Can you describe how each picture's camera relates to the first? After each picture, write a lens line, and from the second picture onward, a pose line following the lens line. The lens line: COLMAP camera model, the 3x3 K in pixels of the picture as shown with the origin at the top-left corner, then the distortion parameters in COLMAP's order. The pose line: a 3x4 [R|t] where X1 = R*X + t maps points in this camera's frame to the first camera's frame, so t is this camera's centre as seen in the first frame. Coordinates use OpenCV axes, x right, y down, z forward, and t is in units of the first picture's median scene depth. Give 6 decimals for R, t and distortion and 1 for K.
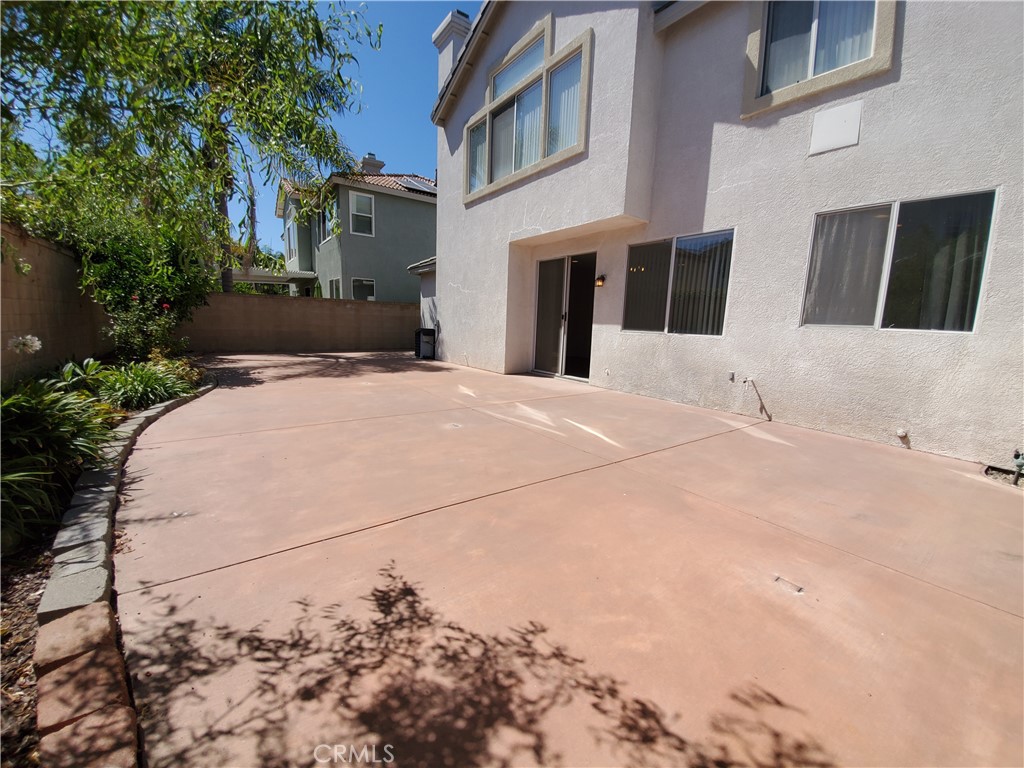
lens RADIAL K [[405.8, 0, 508.2], [0, 405.8, 379.5], [0, 0, 1]] dist [-0.011030, -0.003113]
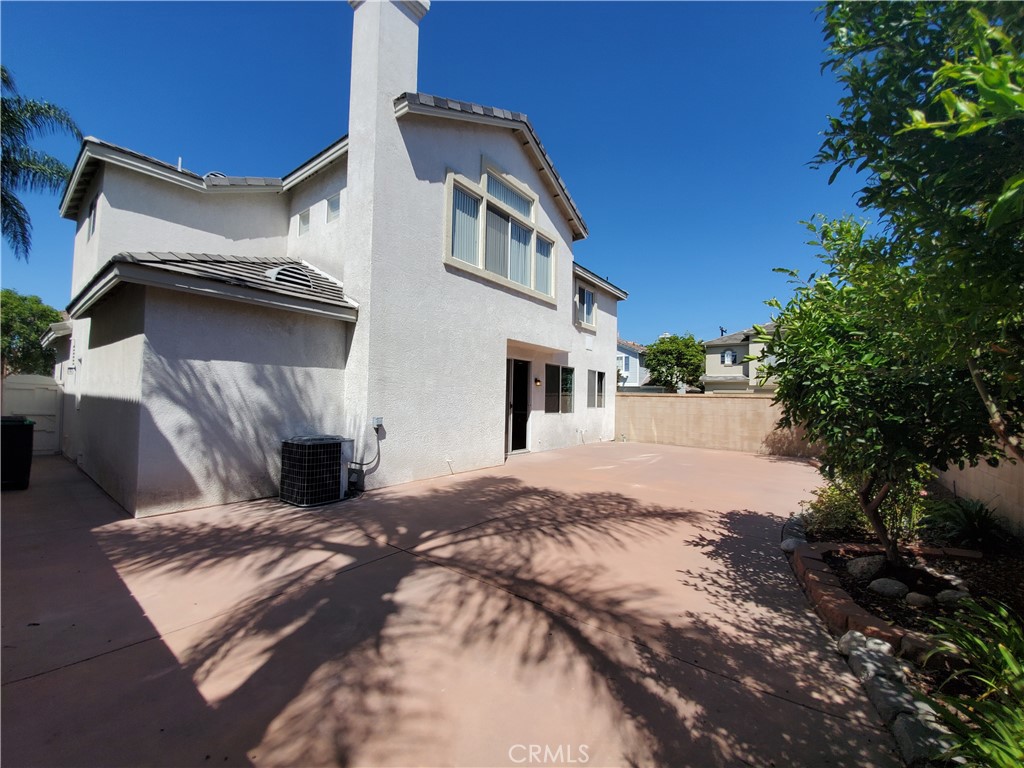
lens RADIAL K [[405.8, 0, 511.0], [0, 405.8, 384.5], [0, 0, 1]] dist [-0.011030, -0.003113]
pose [[-0.304317, 0.008618, 0.952532, -1.176235], [0.118488, 0.992536, 0.028875, -0.286668], [-0.945173, 0.121650, -0.303067, 1.537746]]
